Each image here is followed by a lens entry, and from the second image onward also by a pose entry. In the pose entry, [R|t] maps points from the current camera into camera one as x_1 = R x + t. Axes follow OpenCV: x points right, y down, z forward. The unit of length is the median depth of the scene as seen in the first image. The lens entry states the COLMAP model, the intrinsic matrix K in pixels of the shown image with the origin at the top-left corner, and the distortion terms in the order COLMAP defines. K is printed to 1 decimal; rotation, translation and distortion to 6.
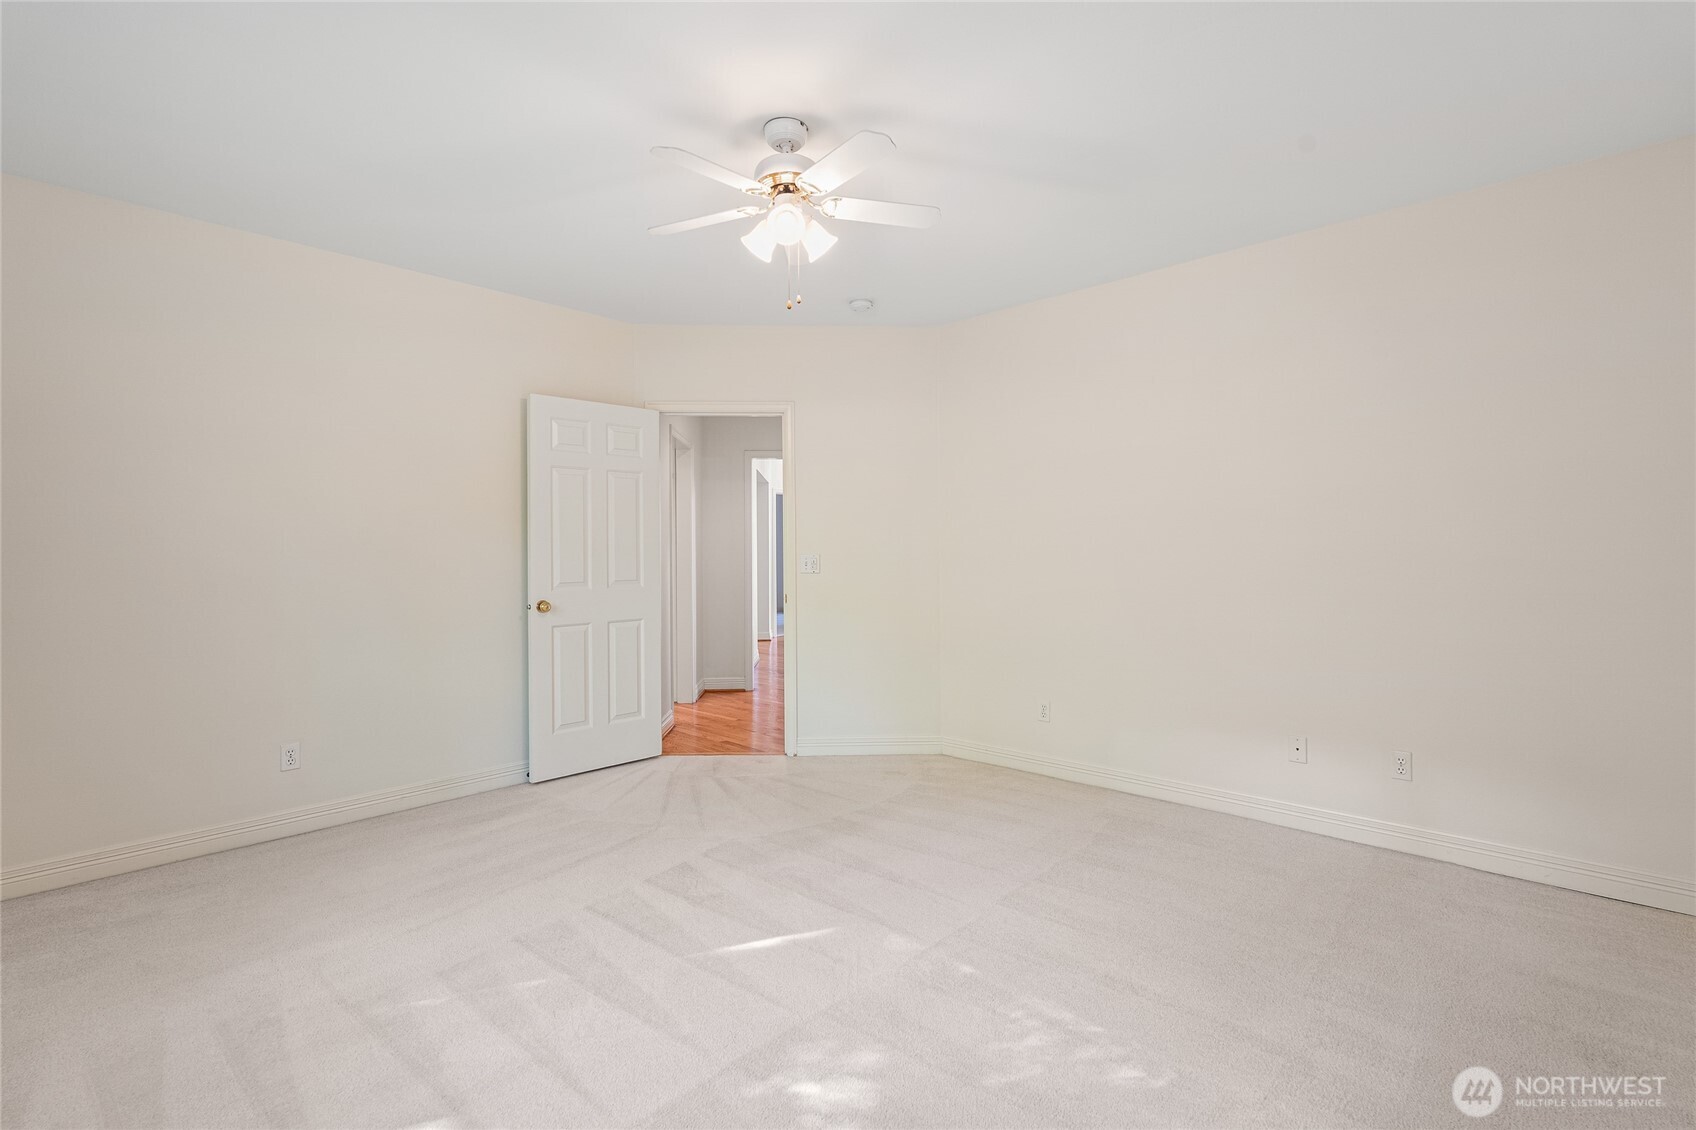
lens RADIAL K [[769.3, 0, 850.9], [0, 769.3, 566.6], [0, 0, 1]] dist [0.012987, 0.000499]
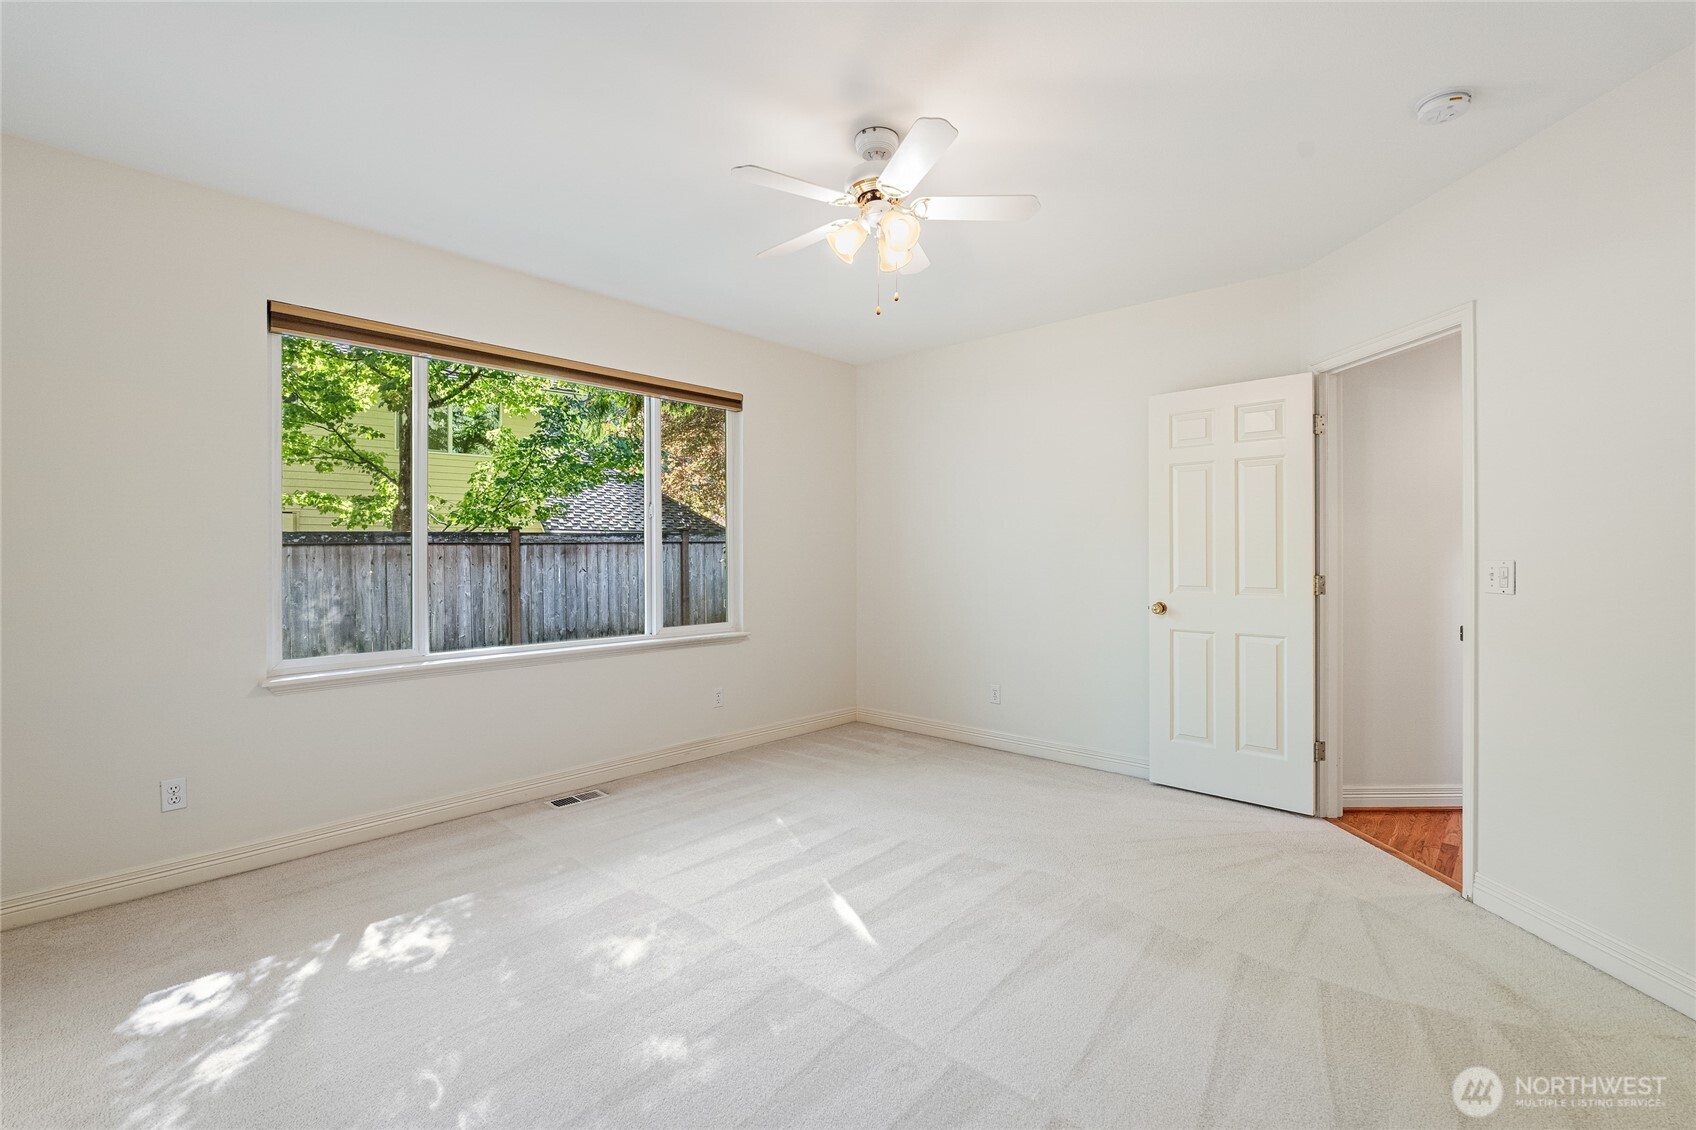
lens RADIAL K [[769.3, 0, 849.5], [0, 769.3, 560.2], [0, 0, 1]] dist [0.012987, 0.000499]
pose [[0.025819, 0.015219, -0.999551, 0.765822], [-0.023114, 0.999626, 0.014623, -0.019258], [0.999399, 0.022726, 0.026161, 0.763104]]
